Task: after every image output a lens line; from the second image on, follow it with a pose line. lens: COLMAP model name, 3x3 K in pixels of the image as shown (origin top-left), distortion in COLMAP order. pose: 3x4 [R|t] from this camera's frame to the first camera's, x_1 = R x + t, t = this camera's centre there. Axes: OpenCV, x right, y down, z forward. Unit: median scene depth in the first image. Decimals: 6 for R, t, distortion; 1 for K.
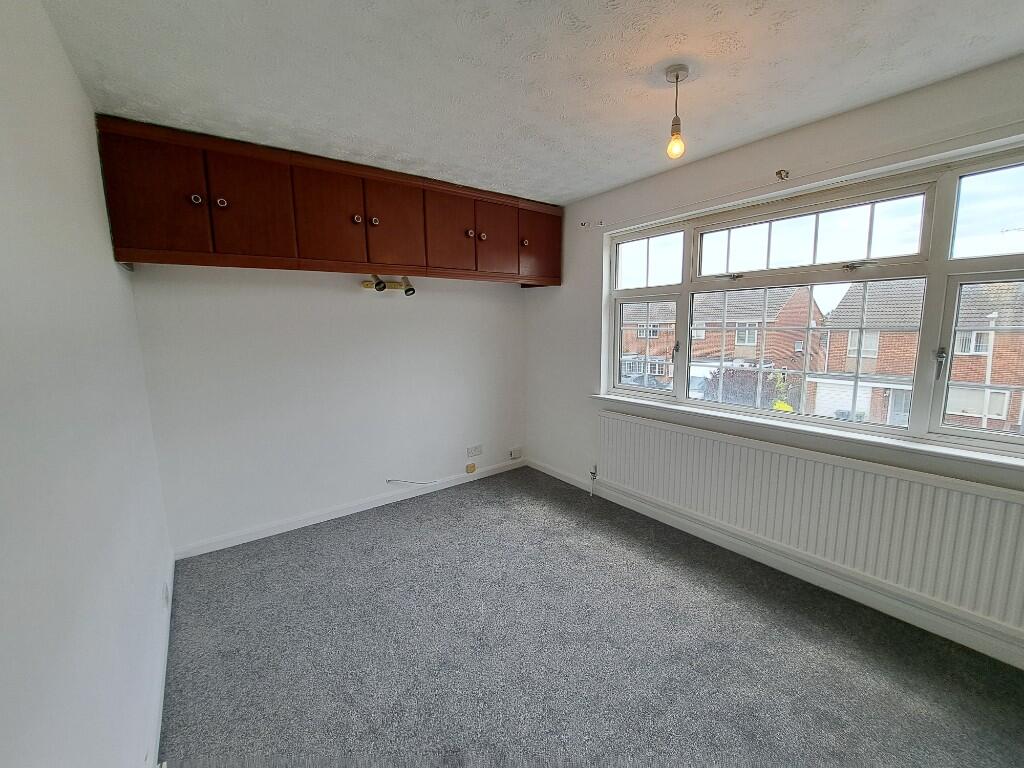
lens RADIAL K [[412.5, 0, 510.5], [0, 412.5, 381.2], [0, 0, 1]] dist [-0.016016, -0.000304]
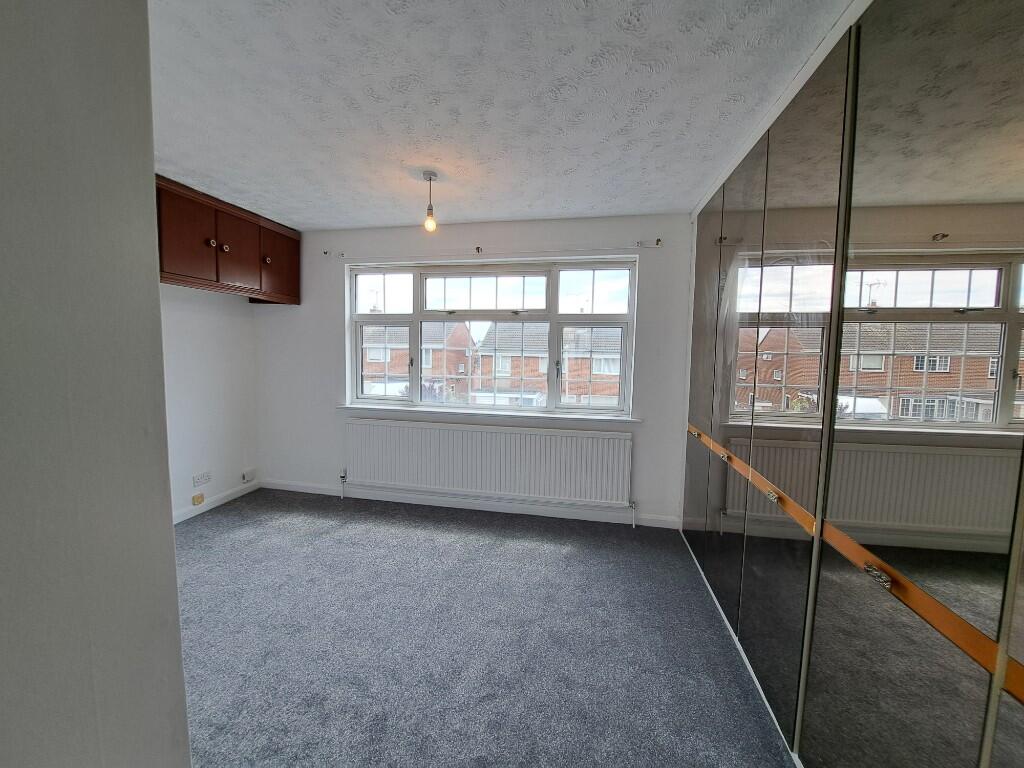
lens RADIAL K [[412.5, 0, 512.0], [0, 412.5, 384.0], [0, 0, 1]] dist [-0.000504, -0.000062]
pose [[0.735148, -0.031421, 0.677178, -0.224607], [0.065312, 0.997561, -0.024616, 0.034582], [-0.674753, 0.062324, 0.735407, -0.144637]]
